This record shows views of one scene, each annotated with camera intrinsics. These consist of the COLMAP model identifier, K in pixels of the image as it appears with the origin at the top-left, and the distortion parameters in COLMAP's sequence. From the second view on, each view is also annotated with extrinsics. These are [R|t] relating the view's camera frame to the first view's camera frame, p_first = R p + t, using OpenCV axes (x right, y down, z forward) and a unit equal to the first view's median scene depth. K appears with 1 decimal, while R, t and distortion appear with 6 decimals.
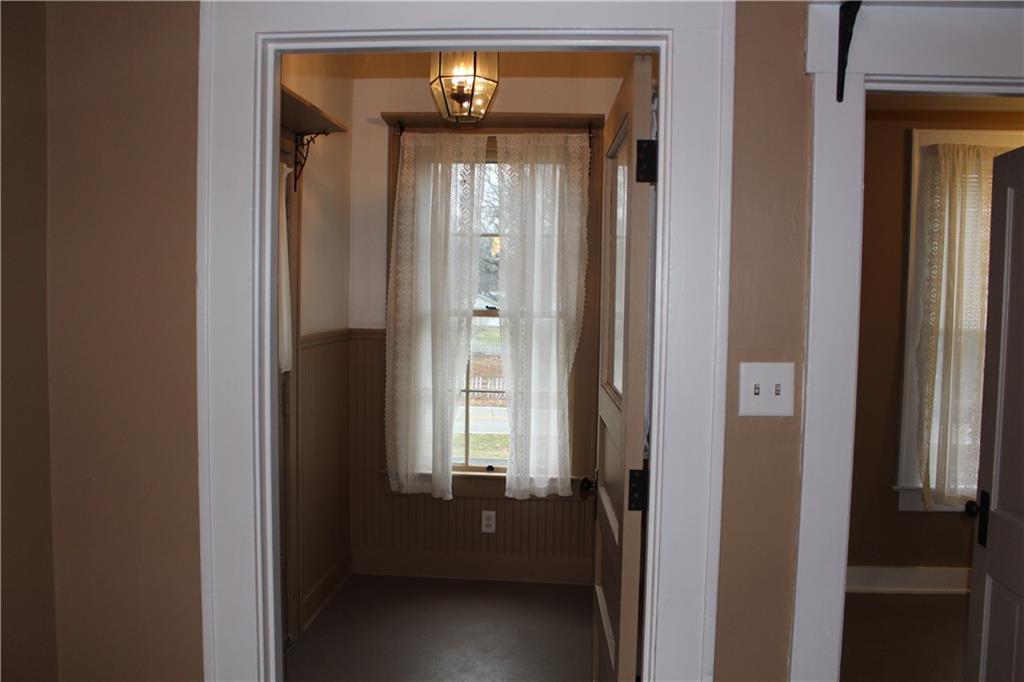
lens RADIAL K [[853.7, 0, 513.2], [0, 853.7, 341.0], [0, 0, 1]] dist [-0.151870, 0.117927]
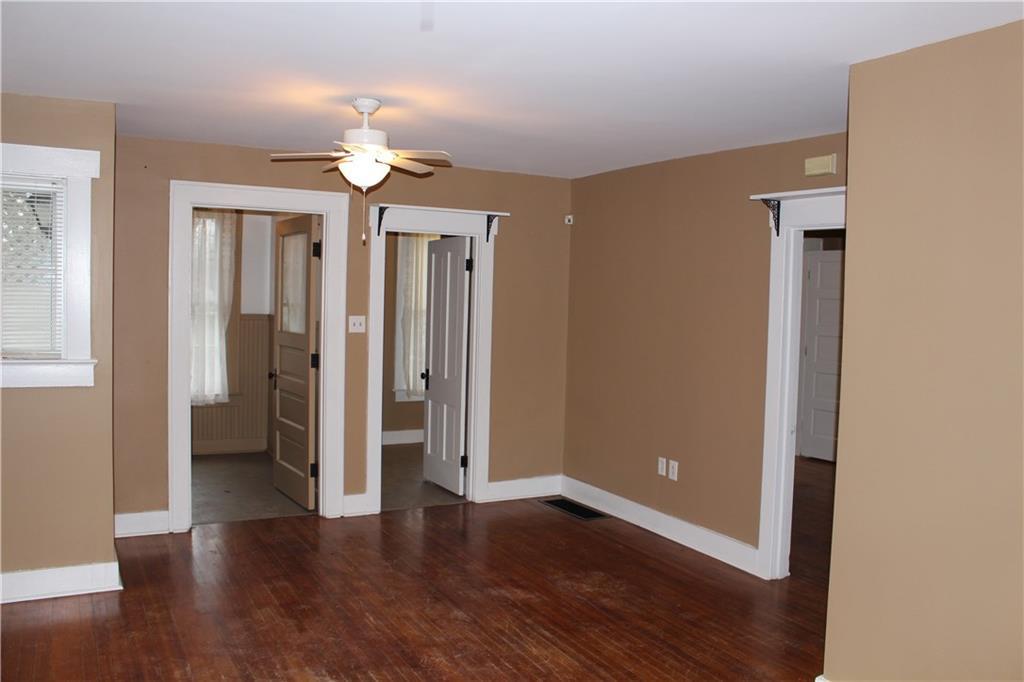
lens RADIAL K [[853.7, 0, 512.4], [0, 853.7, 340.2], [0, 0, 1]] dist [-0.151870, 0.117927]
pose [[0.836407, -0.022413, 0.547651, -0.703781], [0.018670, 0.999749, 0.012402, 0.063975], [-0.547791, -0.000148, 0.836615, -1.461927]]
